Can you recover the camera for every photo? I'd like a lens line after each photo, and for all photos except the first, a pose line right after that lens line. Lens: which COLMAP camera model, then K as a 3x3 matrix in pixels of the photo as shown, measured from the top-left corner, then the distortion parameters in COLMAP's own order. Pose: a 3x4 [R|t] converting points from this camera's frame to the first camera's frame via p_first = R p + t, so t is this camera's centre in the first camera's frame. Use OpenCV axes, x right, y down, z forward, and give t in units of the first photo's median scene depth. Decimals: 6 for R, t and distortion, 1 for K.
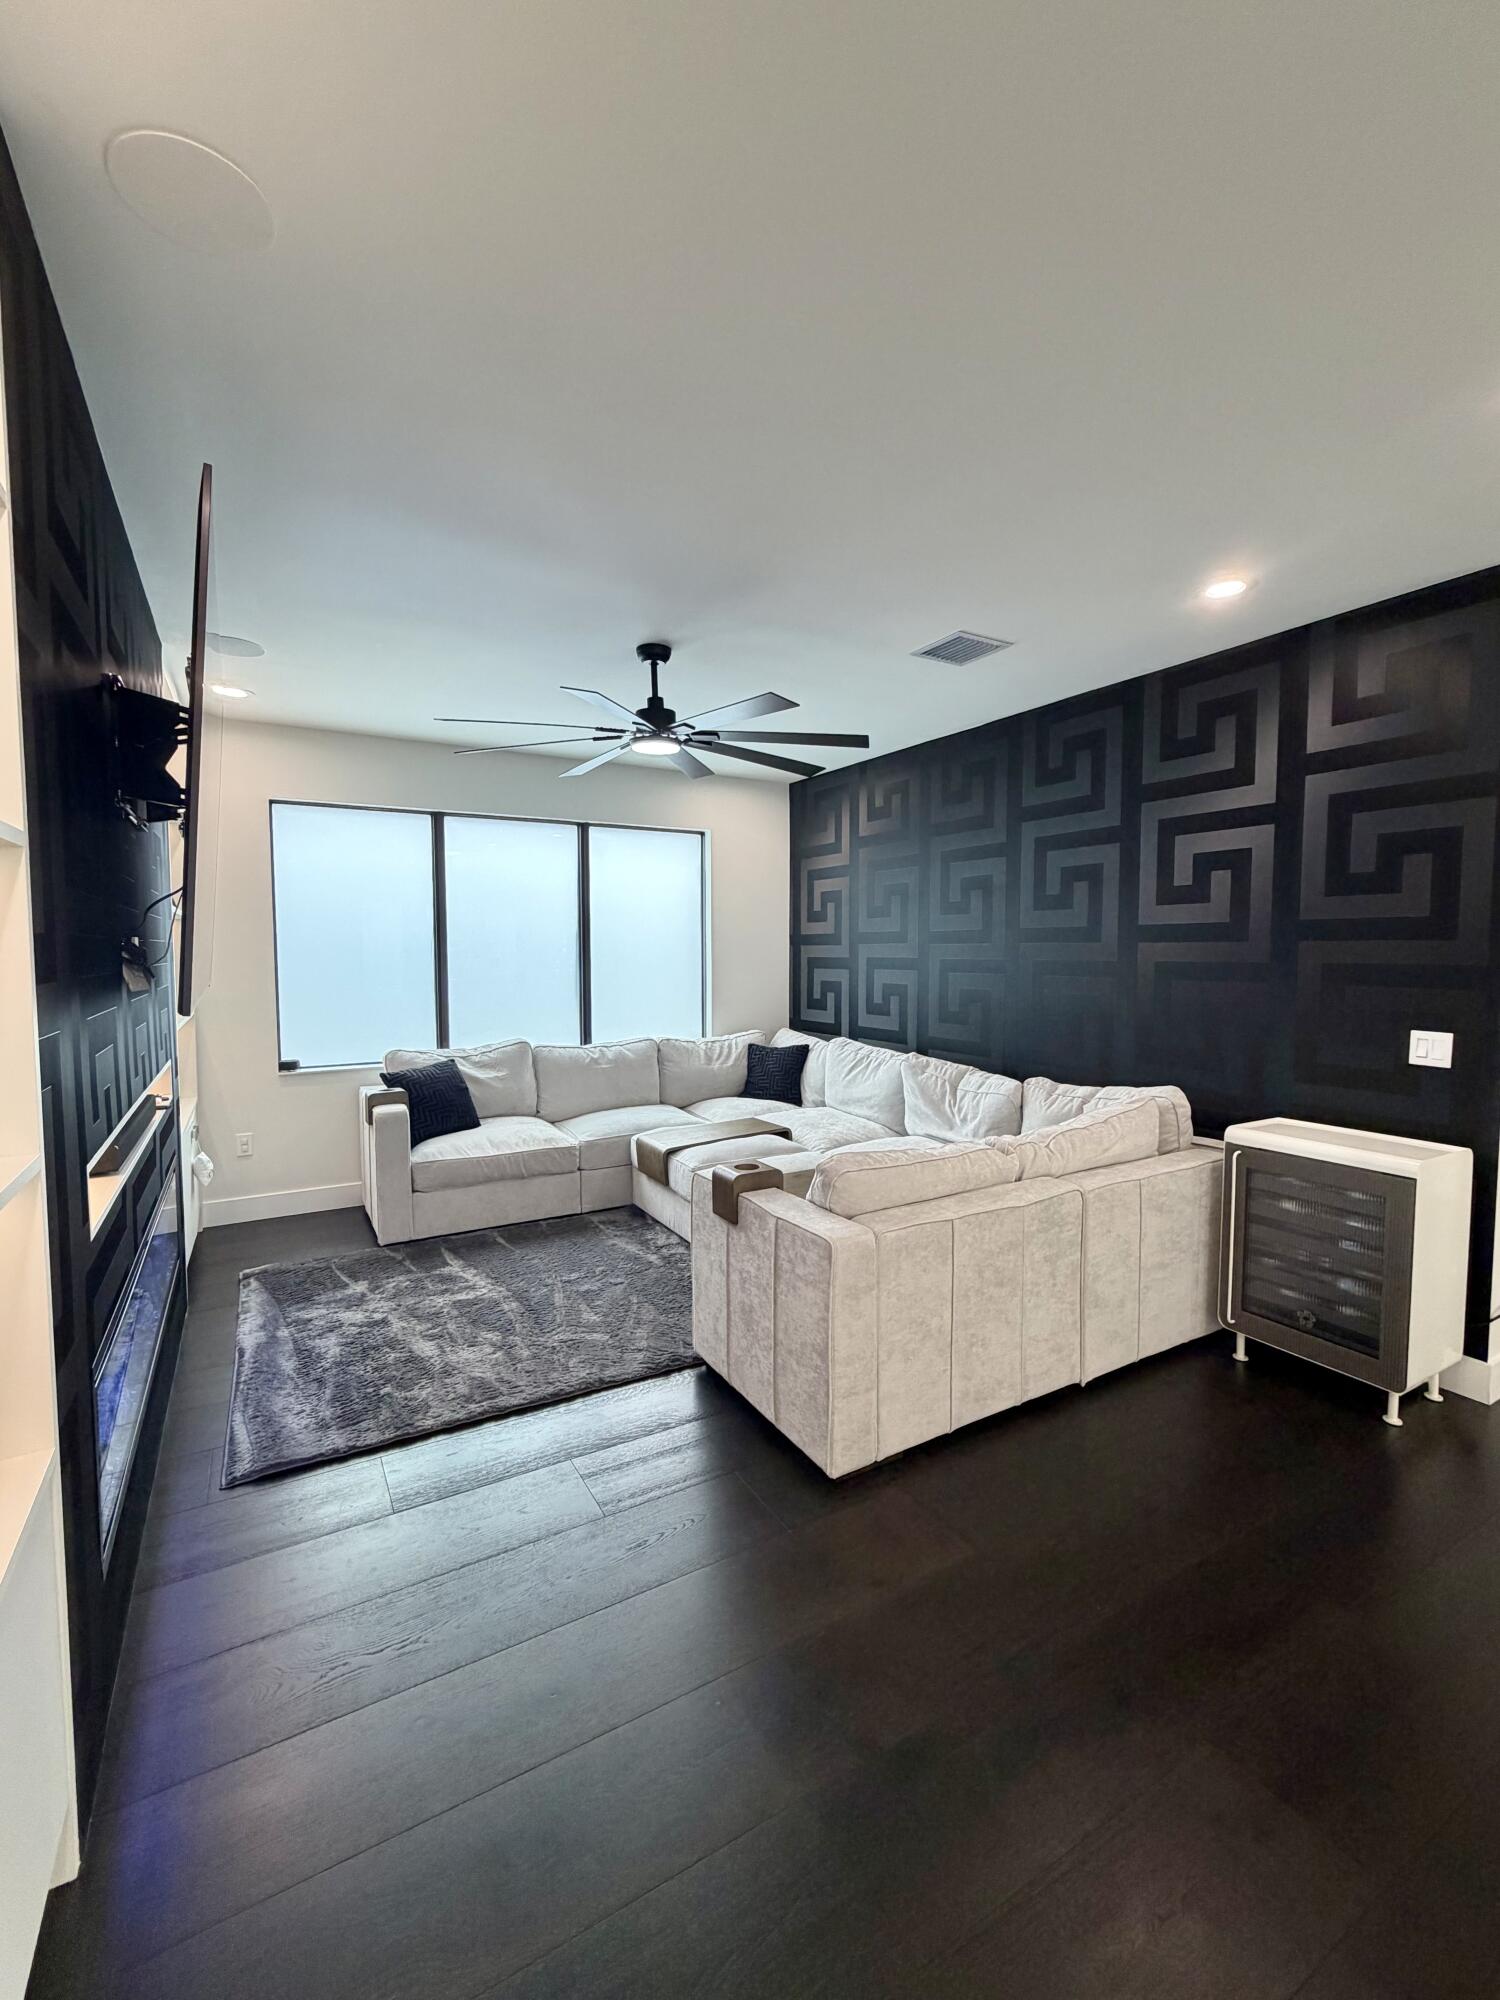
lens RADIAL K [[841.8, 0, 746.6], [0, 841.8, 999.4], [0, 0, 1]] dist [0.000145, 0.000524]
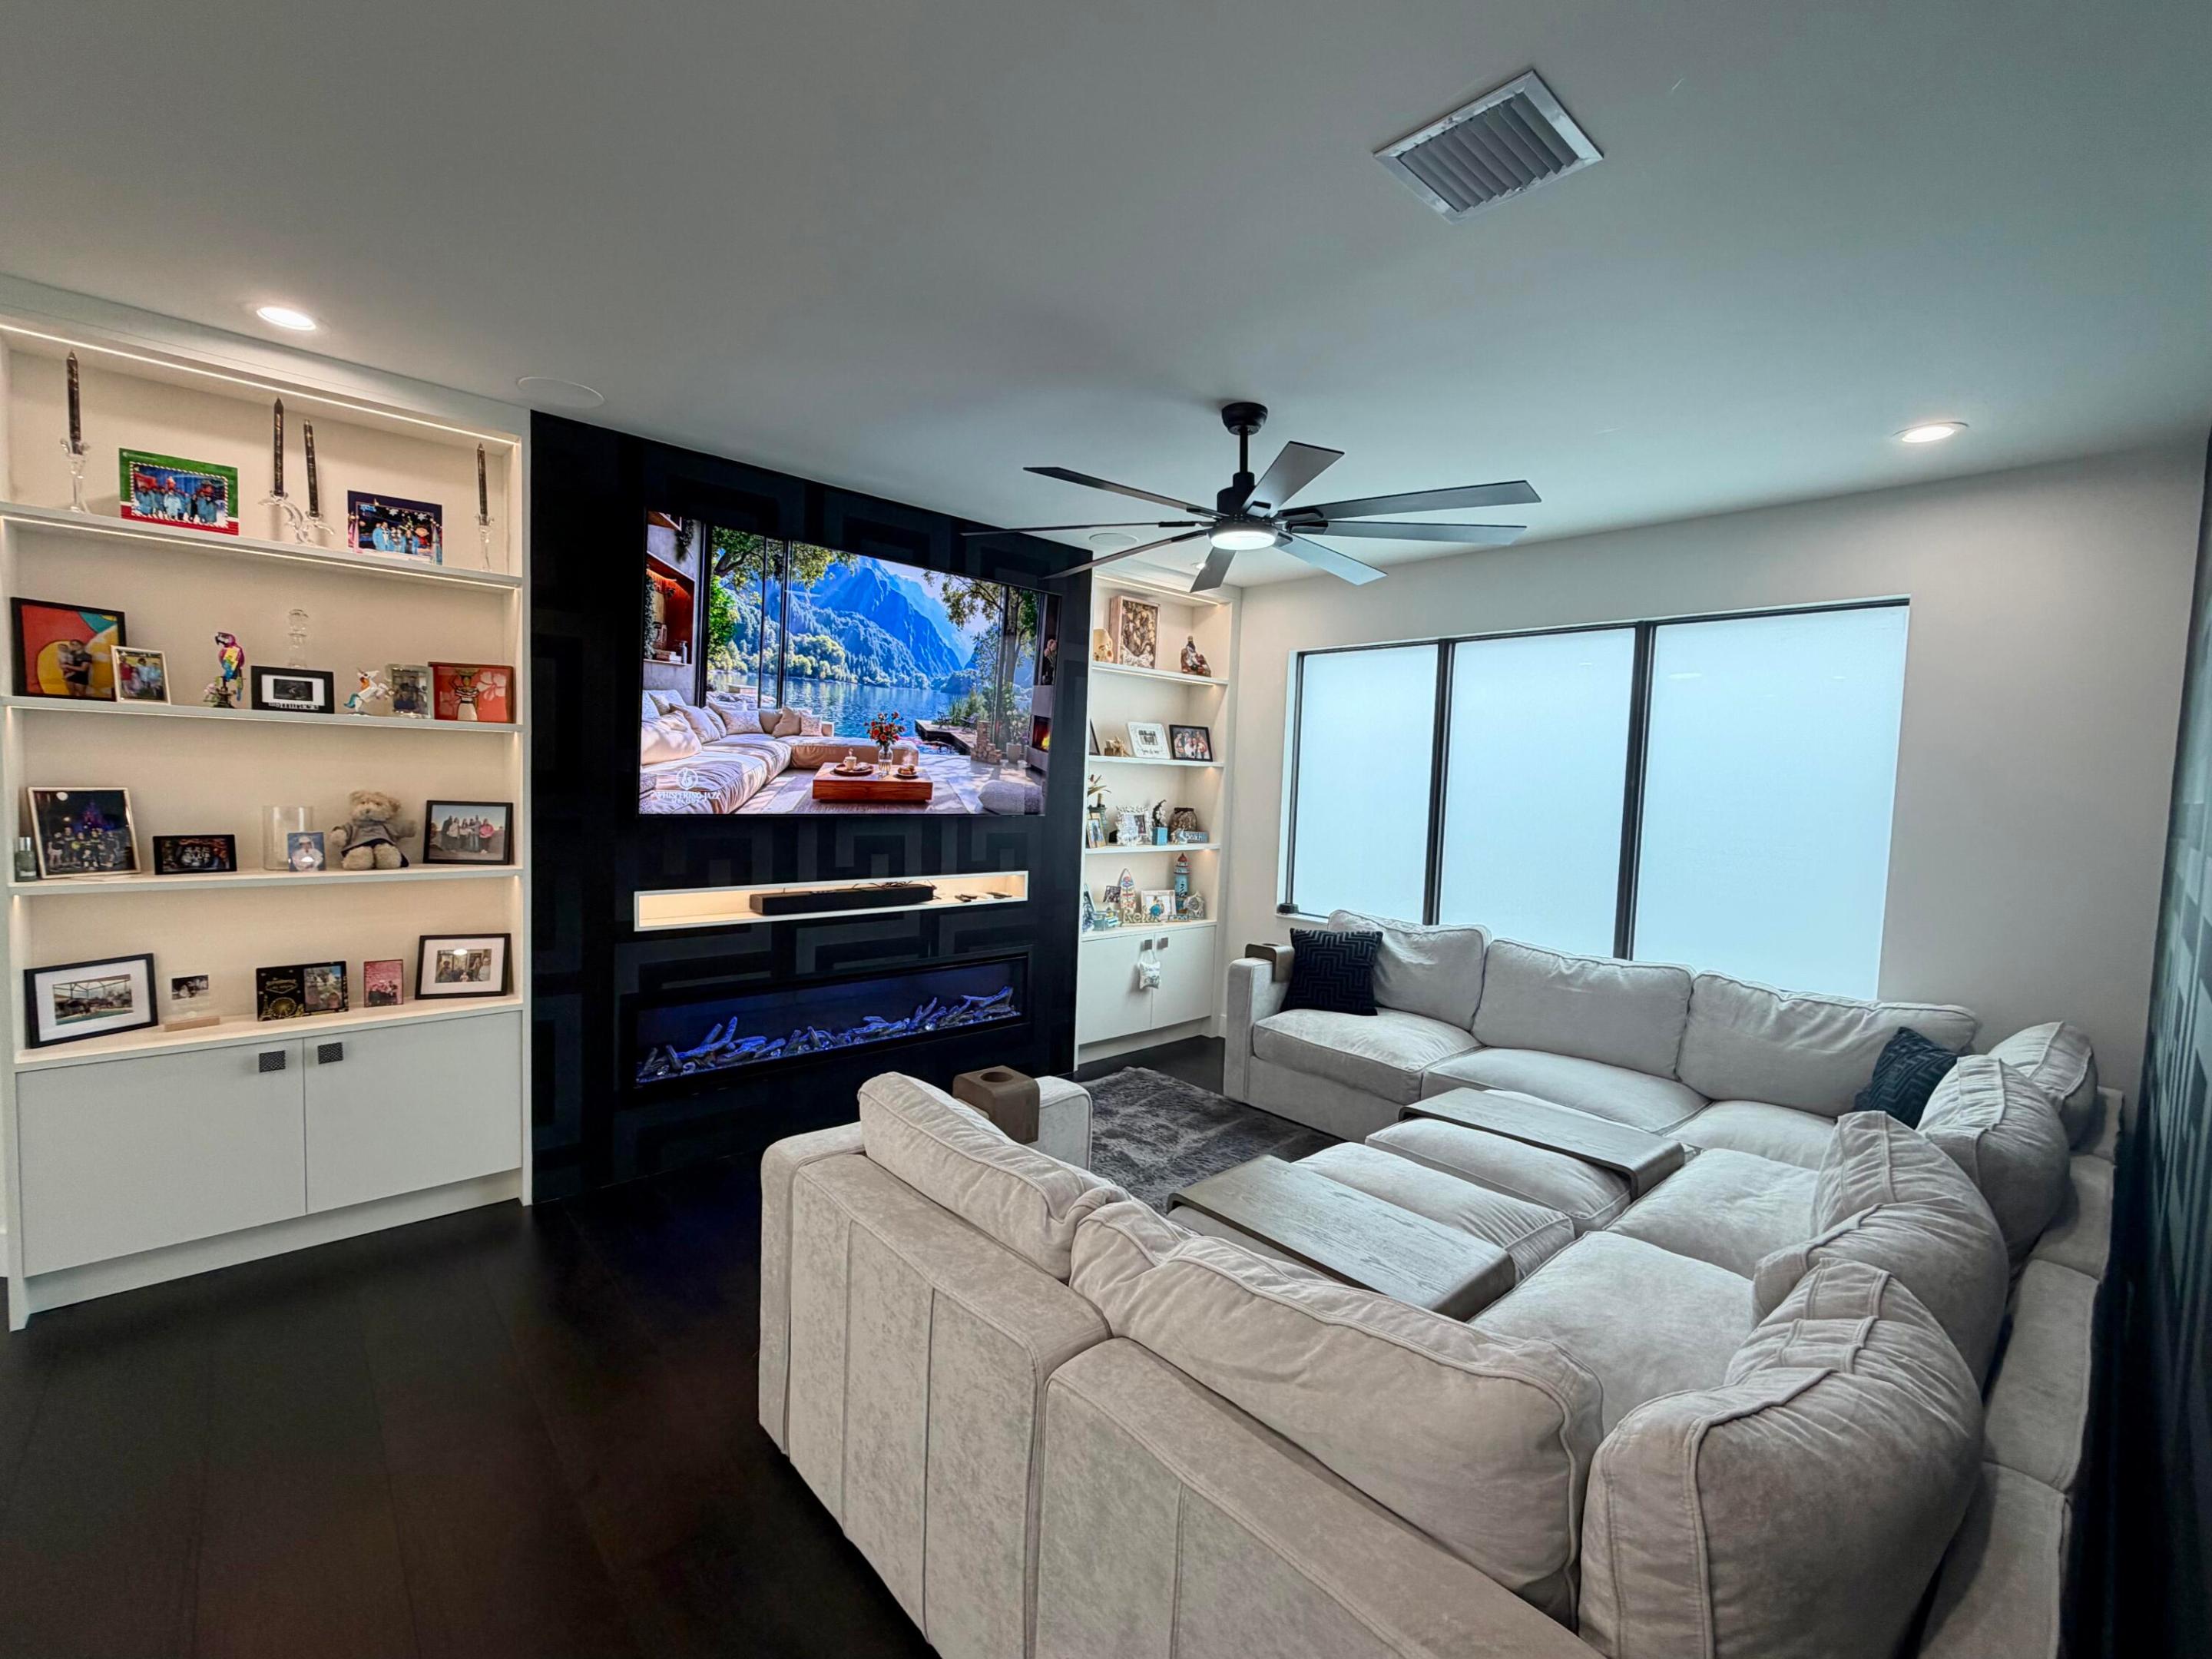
lens RADIAL K [[931.1, 0, 1110.6], [0, 931.1, 831.9], [0, 0, 1]] dist [0.000145, 0.000524]
pose [[0.225008, 0.066667, -0.972074, 0.433903], [-0.102285, 0.993760, 0.044478, -0.037133], [0.968973, 0.089421, 0.230423, 0.449158]]
